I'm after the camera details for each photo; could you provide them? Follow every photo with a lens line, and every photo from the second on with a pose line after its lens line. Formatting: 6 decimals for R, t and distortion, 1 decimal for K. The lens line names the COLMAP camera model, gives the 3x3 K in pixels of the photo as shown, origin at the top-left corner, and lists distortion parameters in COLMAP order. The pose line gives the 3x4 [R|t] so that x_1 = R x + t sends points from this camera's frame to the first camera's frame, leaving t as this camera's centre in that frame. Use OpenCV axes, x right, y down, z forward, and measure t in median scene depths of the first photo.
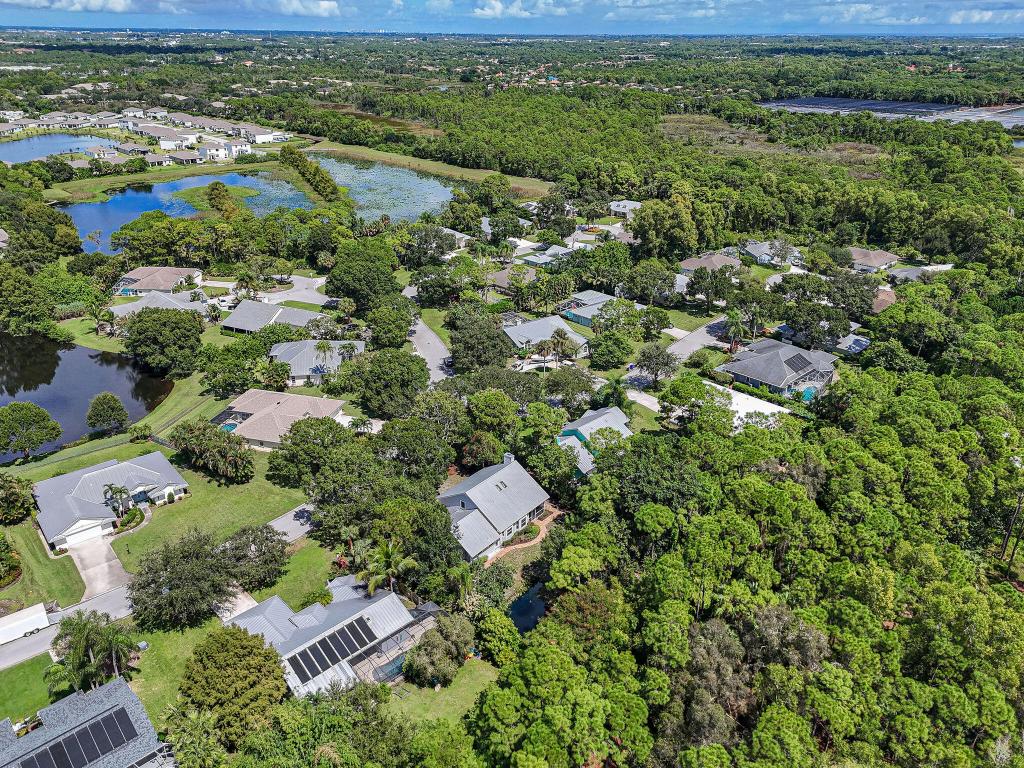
lens RADIAL K [[753.9, 0, 512.8], [0, 753.9, 379.7], [0, 0, 1]] dist [0.064285, -0.043098]
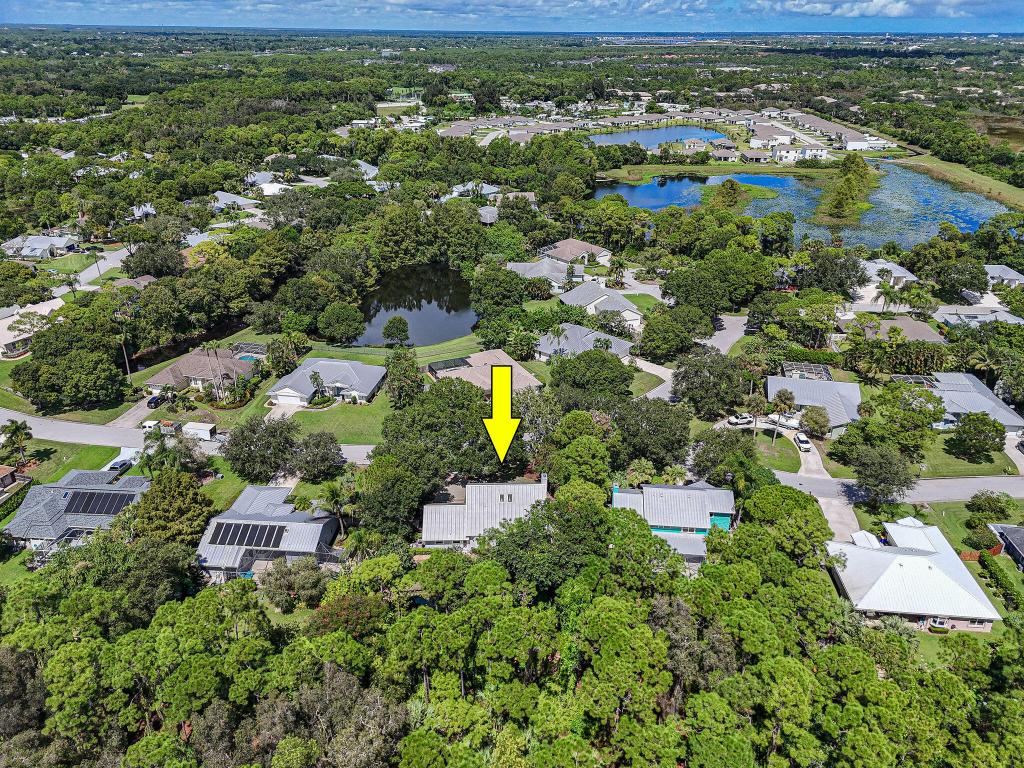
lens RADIAL K [[753.9, 0, 518.6], [0, 753.9, 382.9], [0, 0, 1]] dist [0.064285, -0.043098]
pose [[0.660661, 0.317954, -0.680023, 0.403715], [-0.318912, 0.938939, 0.129183, -0.084391], [0.679575, 0.131521, 0.721720, 0.198942]]
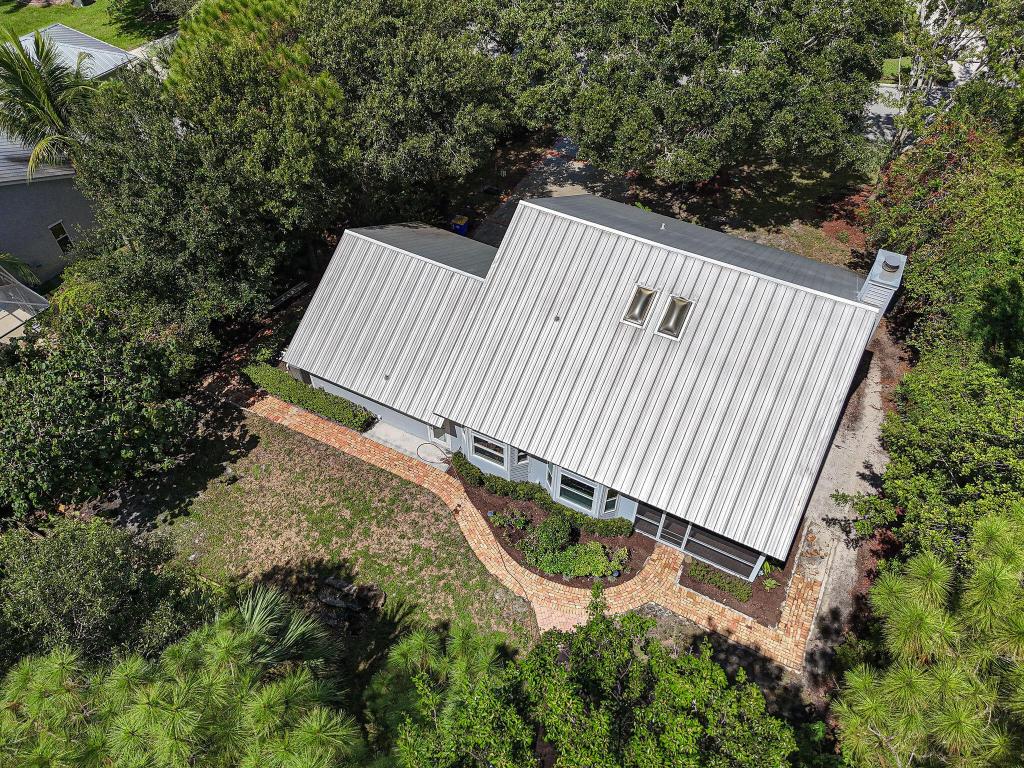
lens RADIAL K [[753.9, 0, 512.8], [0, 753.9, 380.0], [0, 0, 1]] dist [0.064285, -0.043098]
pose [[0.203891, 0.733827, -0.648018, 0.083628], [-0.411206, 0.664895, 0.623558, 0.027187], [0.888447, 0.139331, 0.437320, 0.587139]]
